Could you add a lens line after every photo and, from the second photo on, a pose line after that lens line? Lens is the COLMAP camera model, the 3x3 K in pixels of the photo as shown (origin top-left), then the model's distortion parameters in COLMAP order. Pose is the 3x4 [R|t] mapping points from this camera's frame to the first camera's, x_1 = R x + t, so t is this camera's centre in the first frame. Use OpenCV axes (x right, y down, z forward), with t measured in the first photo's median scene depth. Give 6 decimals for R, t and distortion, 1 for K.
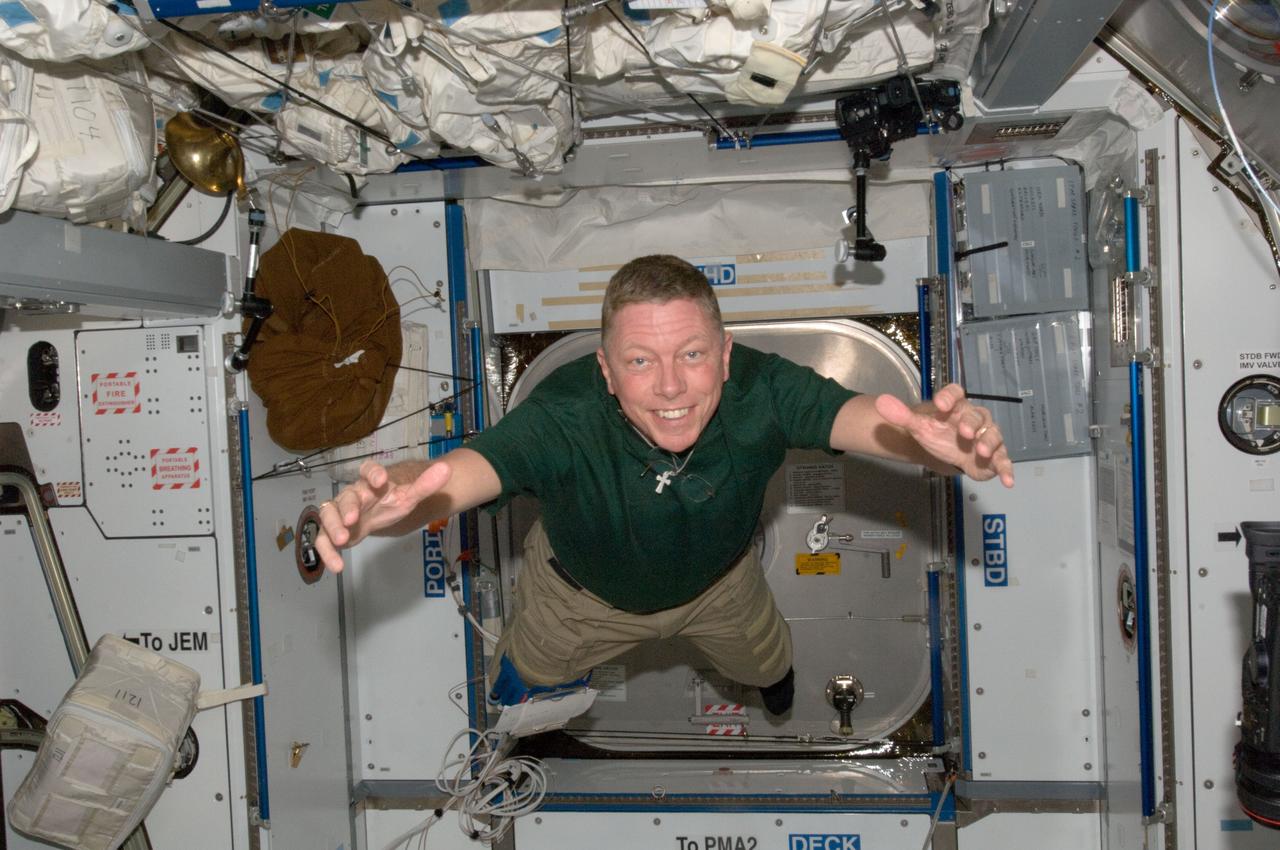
lens RADIAL K [[1223.5, 0, 640.0], [0, 1223.5, 425.0], [0, 0, 1]] dist [-0.027848, -0.001338]
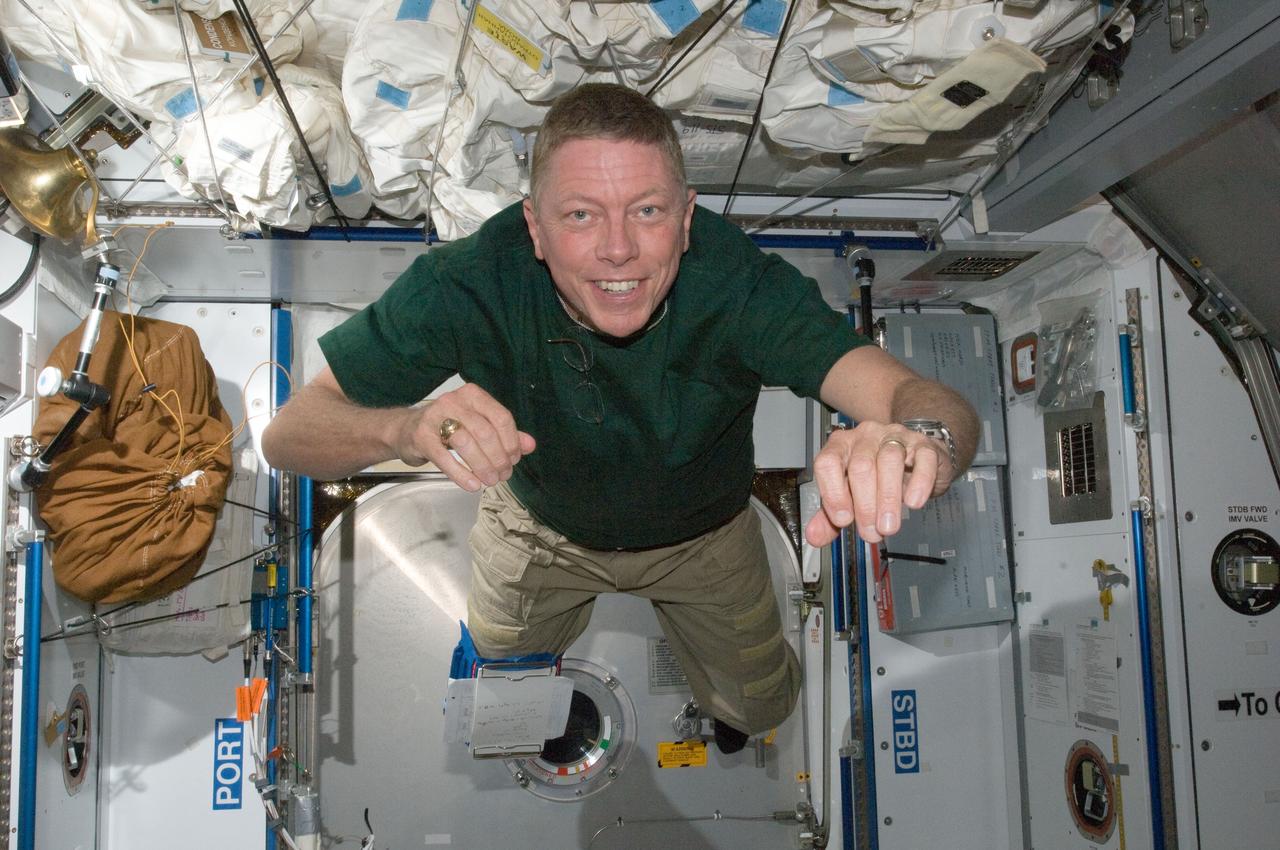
lens RADIAL K [[1223.5, 0, 640.0], [0, 1223.5, 425.0], [0, 0, 1]] dist [-0.027848, -0.001338]
pose [[0.952360, 0.056274, 0.299740, -0.183109], [-0.007888, 0.987045, -0.160248, 0.027235], [-0.304875, 0.150250, 0.940466, 0.195726]]
